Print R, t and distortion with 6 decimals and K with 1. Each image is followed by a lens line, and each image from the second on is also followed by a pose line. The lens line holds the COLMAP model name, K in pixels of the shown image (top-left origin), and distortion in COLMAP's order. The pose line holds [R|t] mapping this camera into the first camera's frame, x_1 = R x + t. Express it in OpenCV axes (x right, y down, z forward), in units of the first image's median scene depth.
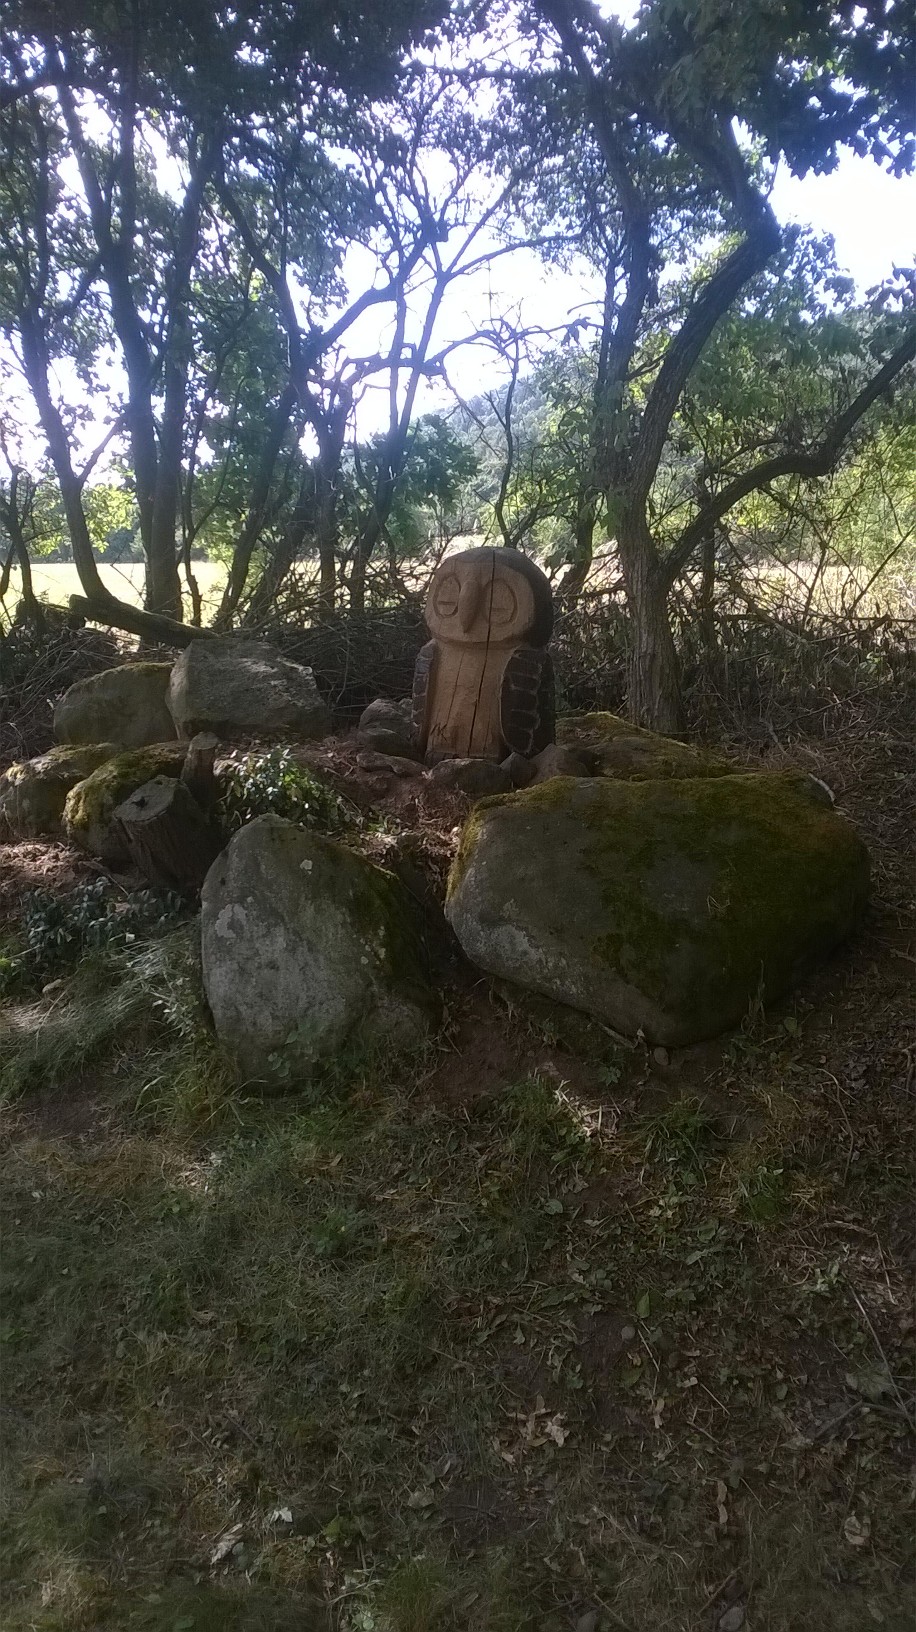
lens RADIAL K [[1390.5, 0, 458.0], [0, 1390.5, 816.0], [0, 0, 1]] dist [-0.035643, -0.004080]
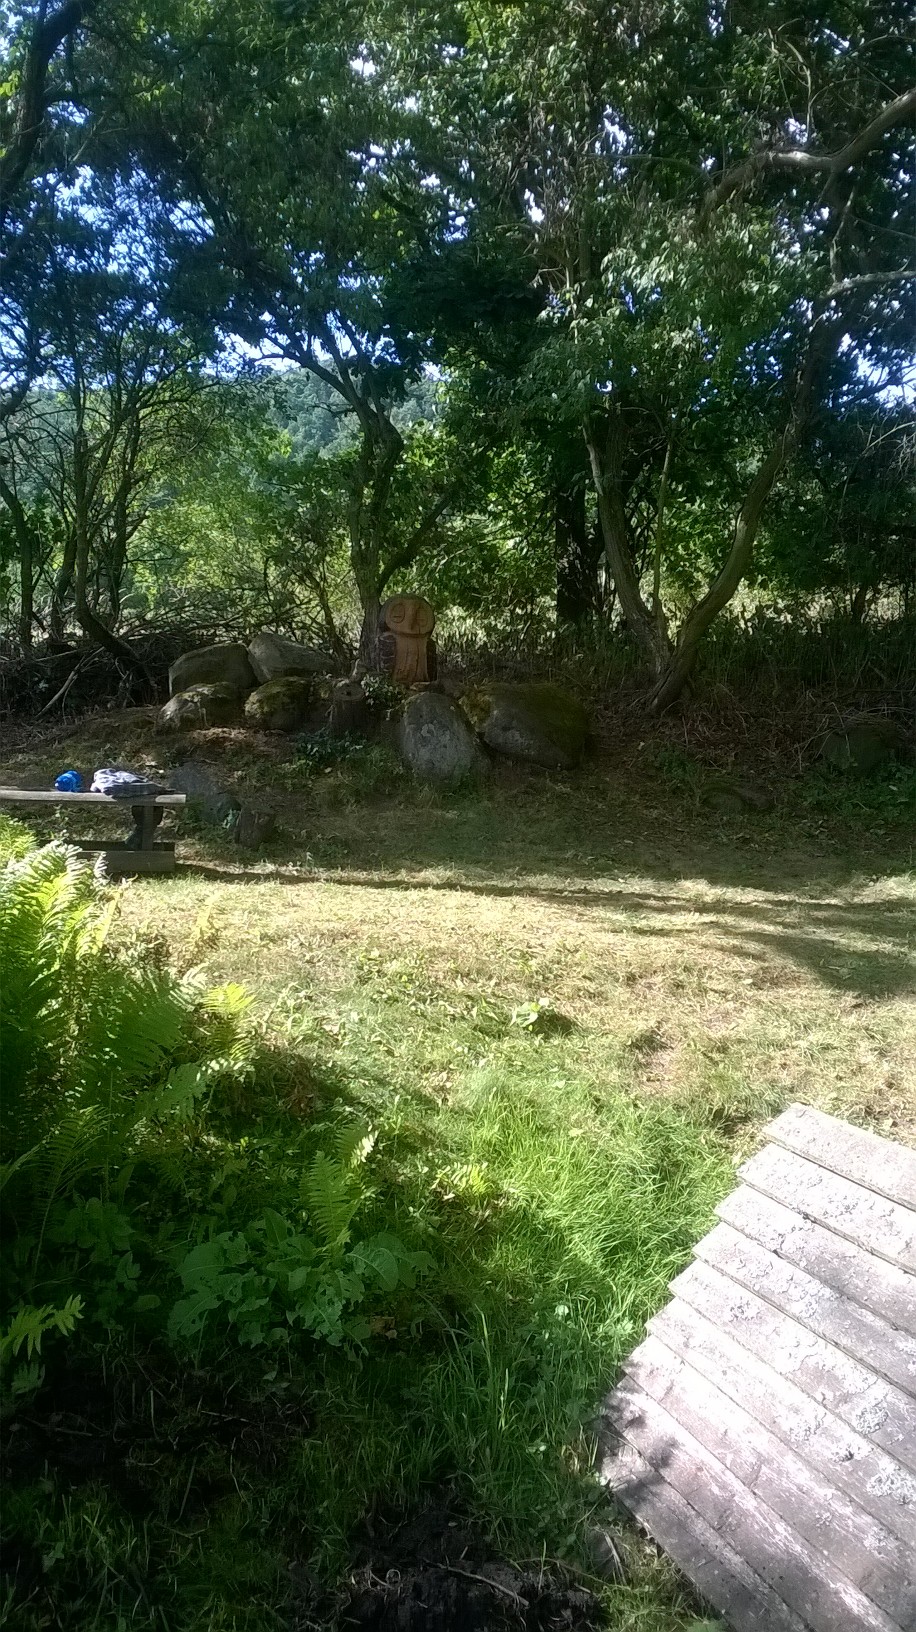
lens RADIAL K [[1380.3, 0, 458.0], [0, 1380.3, 816.0], [0, 0, 1]] dist [-0.025582, -0.004466]
pose [[0.803310, -0.048827, 0.593556, -1.667390], [0.077690, 0.996709, -0.023154, 0.300881], [-0.590472, 0.064713, 0.804460, -1.109710]]
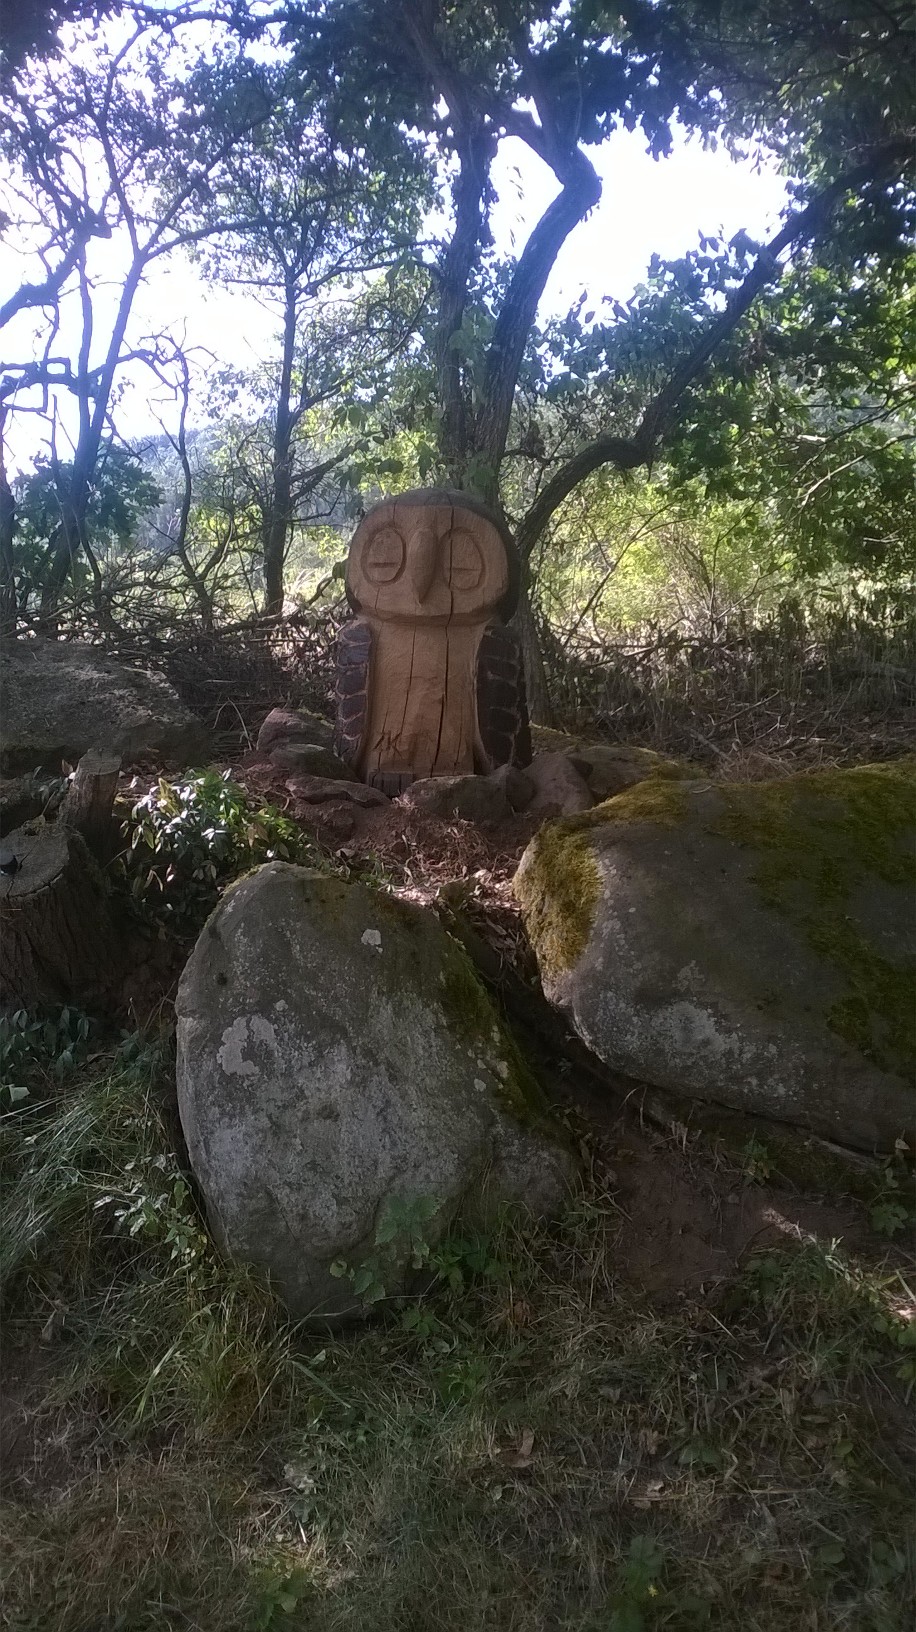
lens RADIAL K [[1380.3, 0, 458.0], [0, 1380.3, 816.0], [0, 0, 1]] dist [-0.025582, -0.004466]
pose [[0.954276, -0.065658, 0.291629, -0.242240], [0.081602, 0.995744, -0.042835, 0.011524], [-0.287575, 0.064674, 0.955572, 0.413876]]
